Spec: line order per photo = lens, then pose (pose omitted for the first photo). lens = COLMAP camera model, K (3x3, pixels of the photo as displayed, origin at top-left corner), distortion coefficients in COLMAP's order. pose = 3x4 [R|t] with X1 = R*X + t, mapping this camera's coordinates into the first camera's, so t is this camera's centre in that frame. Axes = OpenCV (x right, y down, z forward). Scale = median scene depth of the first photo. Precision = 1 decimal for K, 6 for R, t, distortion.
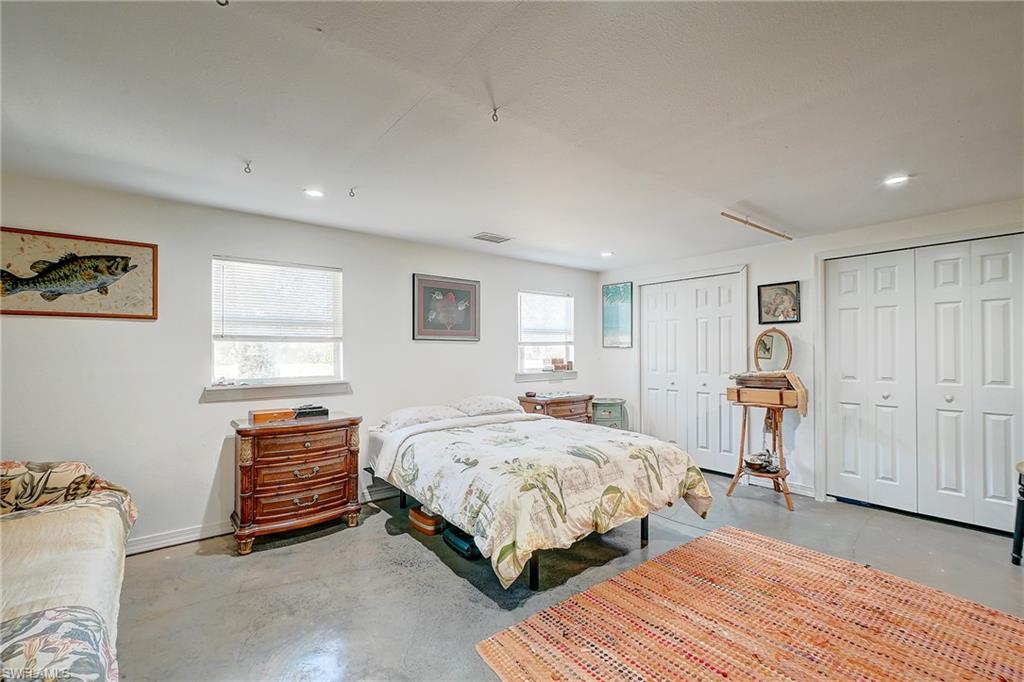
lens RADIAL K [[449.9, 0, 508.0], [0, 449.9, 345.8], [0, 0, 1]] dist [0.000348, -0.000268]
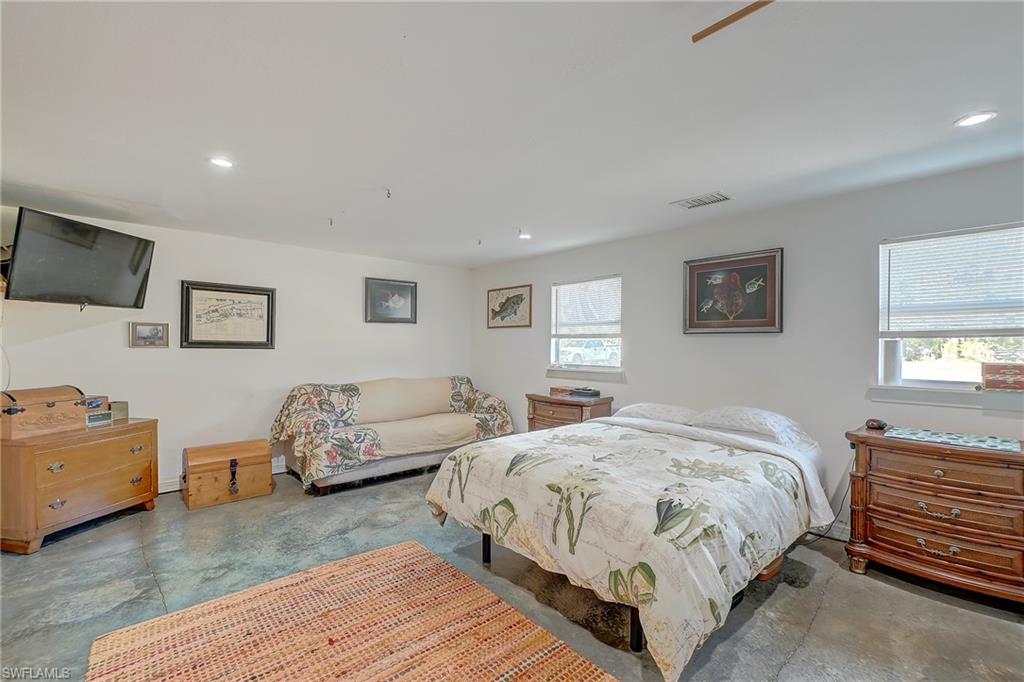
lens RADIAL K [[468.3, 0, 512.0], [0, 468.3, 341.0], [0, 0, 1]] dist [0.024203, -0.000068]
pose [[0.016321, -0.004832, -0.999855, 0.968094], [0.007938, 0.999957, -0.004703, 0.003558], [0.999835, -0.007860, 0.016359, 0.835014]]
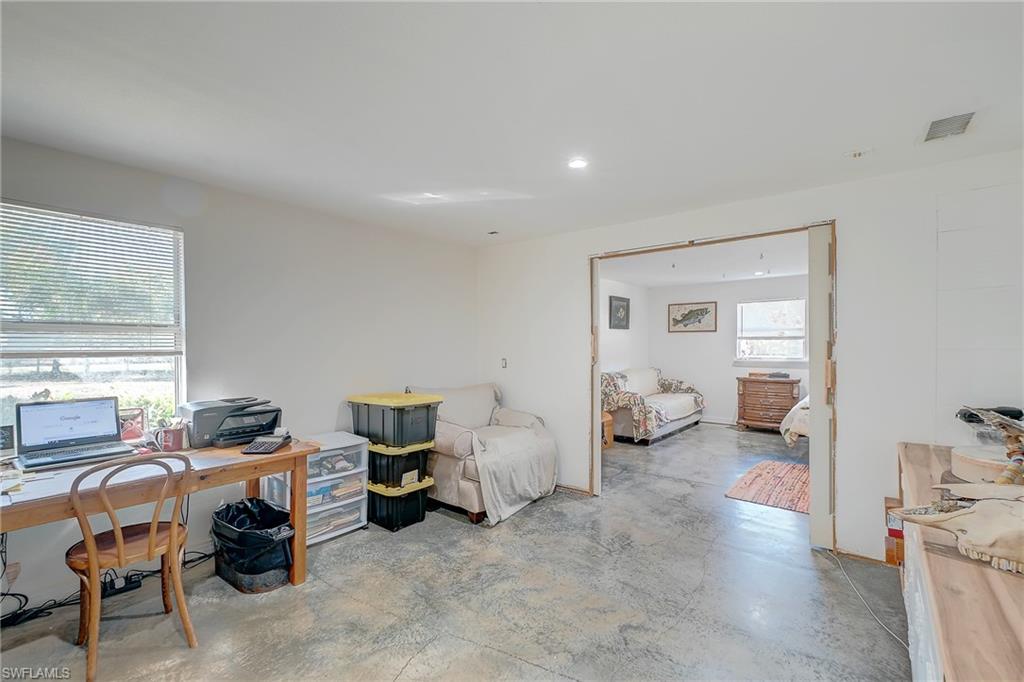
lens RADIAL K [[449.9, 0, 508.0], [0, 449.9, 345.8], [0, 0, 1]] dist [0.000348, -0.000268]
pose [[0.176092, -0.000517, -0.984374, 1.365839], [0.007399, 0.999972, 0.000798, 0.008954], [0.984346, -0.007424, 0.176091, -0.535329]]
